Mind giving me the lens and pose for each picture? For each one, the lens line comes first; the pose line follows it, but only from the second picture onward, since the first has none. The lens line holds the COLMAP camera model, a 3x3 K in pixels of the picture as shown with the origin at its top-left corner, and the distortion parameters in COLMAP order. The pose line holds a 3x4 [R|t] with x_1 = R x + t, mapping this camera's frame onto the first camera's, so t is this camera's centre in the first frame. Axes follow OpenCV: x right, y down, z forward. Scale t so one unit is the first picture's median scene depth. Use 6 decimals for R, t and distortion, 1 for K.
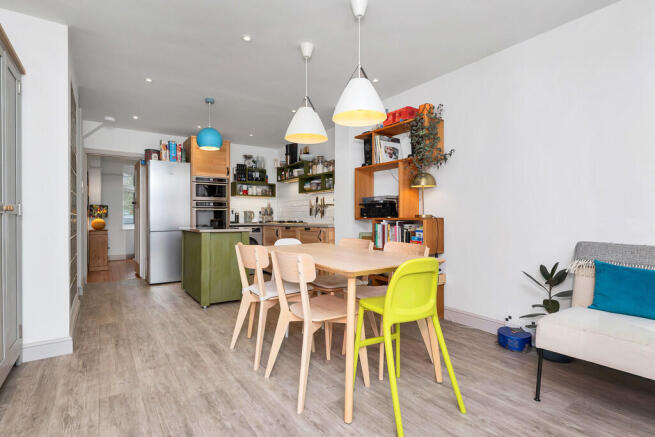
lens RADIAL K [[326.4, 0, 327.5], [0, 326.4, 218.5], [0, 0, 1]] dist [-0.002843, 0.000008]
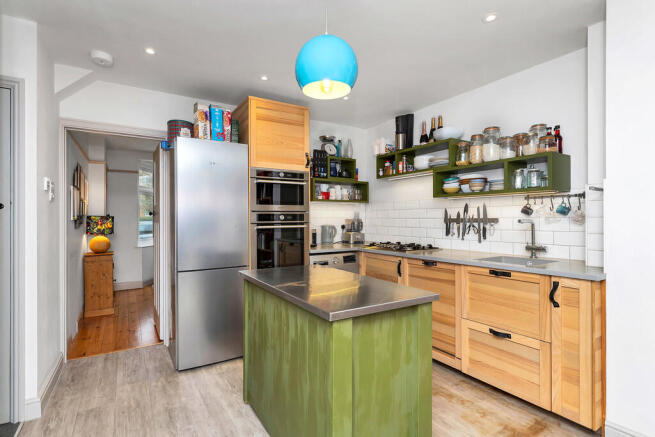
lens RADIAL K [[326.4, 0, 327.5], [0, 326.4, 218.5], [0, 0, 1]] dist [-0.002843, 0.000008]
pose [[0.998541, -0.002007, -0.053964, -0.227974], [0.001885, 0.999996, -0.002306, -0.038106], [0.053968, 0.002201, 0.998540, 0.406102]]
